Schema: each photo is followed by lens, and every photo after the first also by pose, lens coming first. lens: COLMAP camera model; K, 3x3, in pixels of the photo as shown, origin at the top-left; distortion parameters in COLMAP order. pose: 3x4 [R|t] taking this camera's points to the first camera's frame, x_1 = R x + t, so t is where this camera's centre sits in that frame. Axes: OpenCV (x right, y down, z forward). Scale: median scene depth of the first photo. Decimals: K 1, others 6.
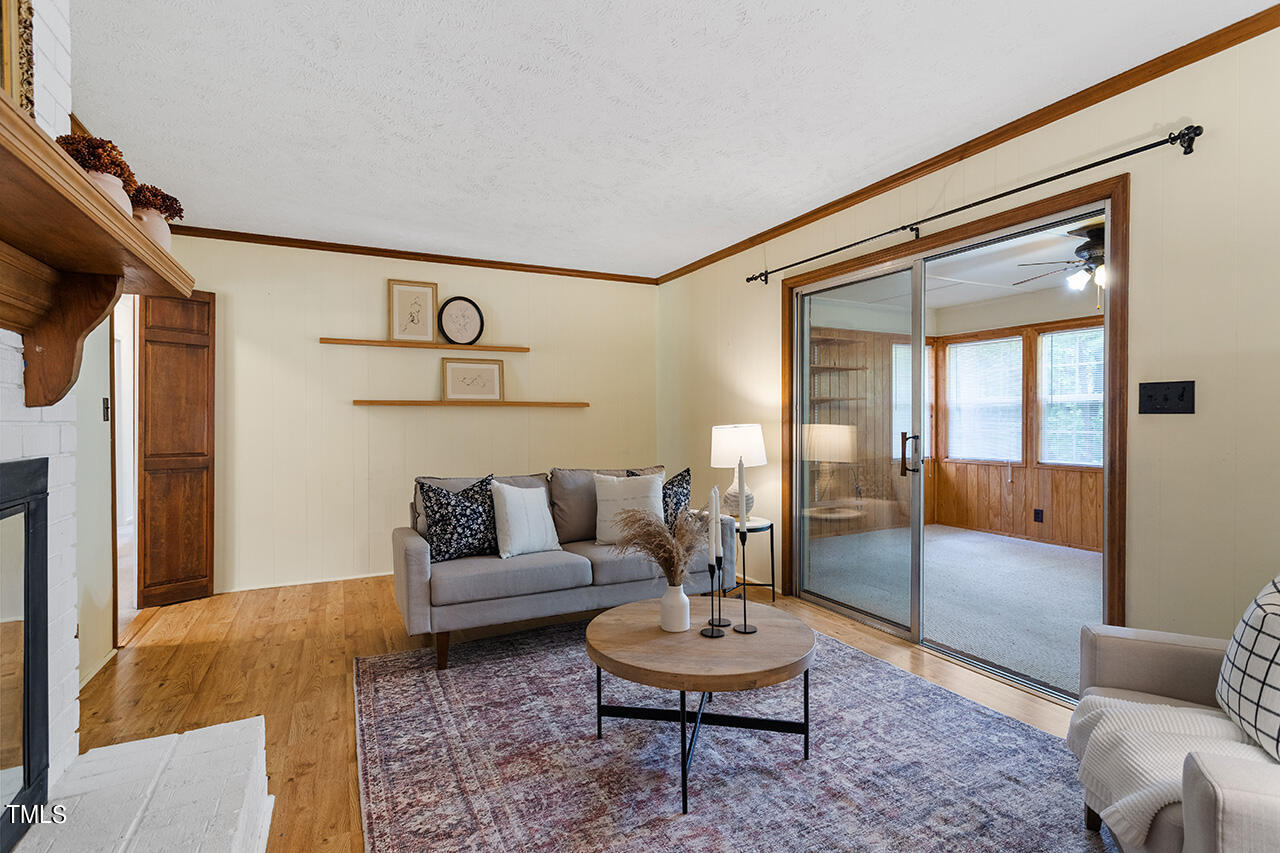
lens RADIAL K [[606.7, 0, 632.4], [0, 606.7, 423.3], [0, 0, 1]] dist [0.001797, 0.001616]
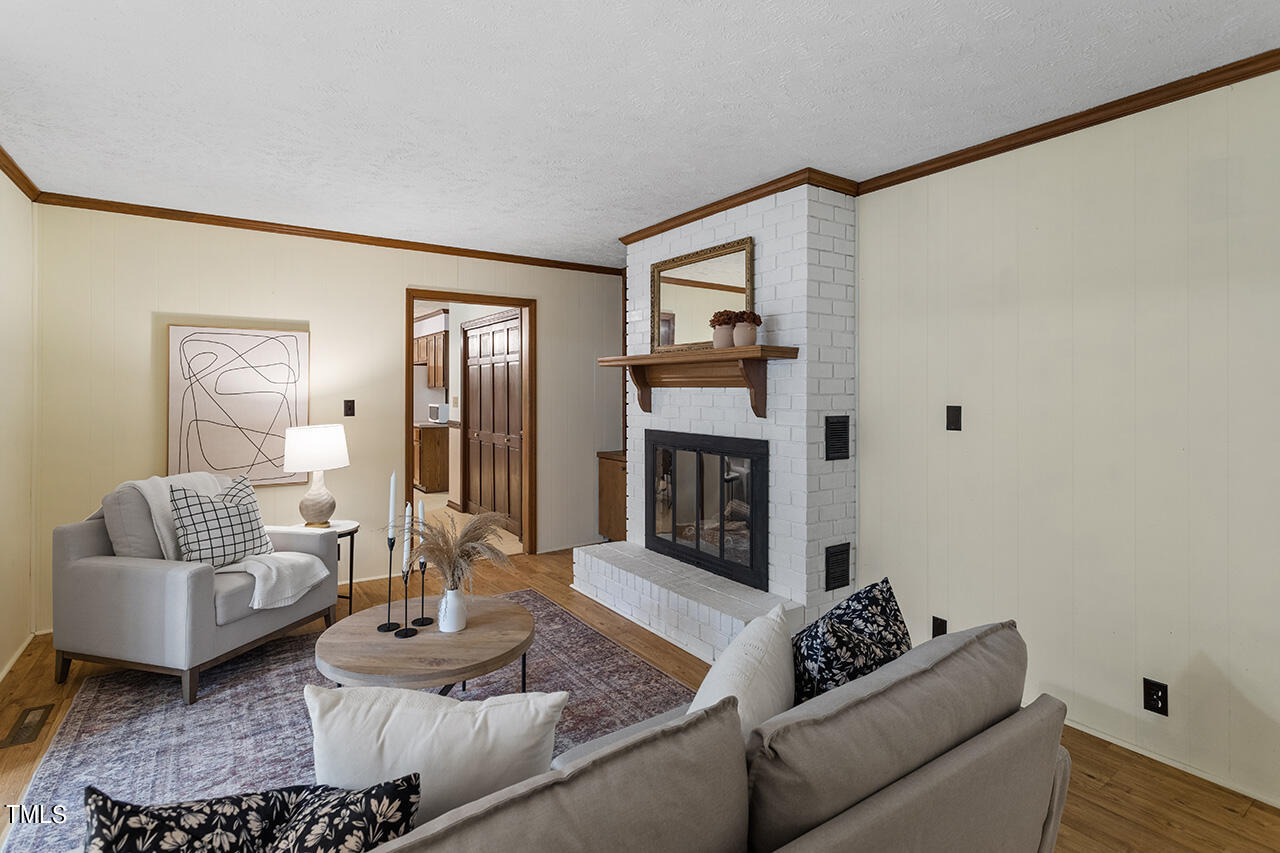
lens RADIAL K [[616.9, 0, 634.7], [0, 616.9, 392.6], [0, 0, 1]] dist [0.000678, 0.000276]
pose [[-0.989175, 0.003857, -0.146692, -0.053228], [0.002609, 0.999959, 0.008697, -0.054985], [0.146720, 0.008220, -0.989144, 1.227583]]
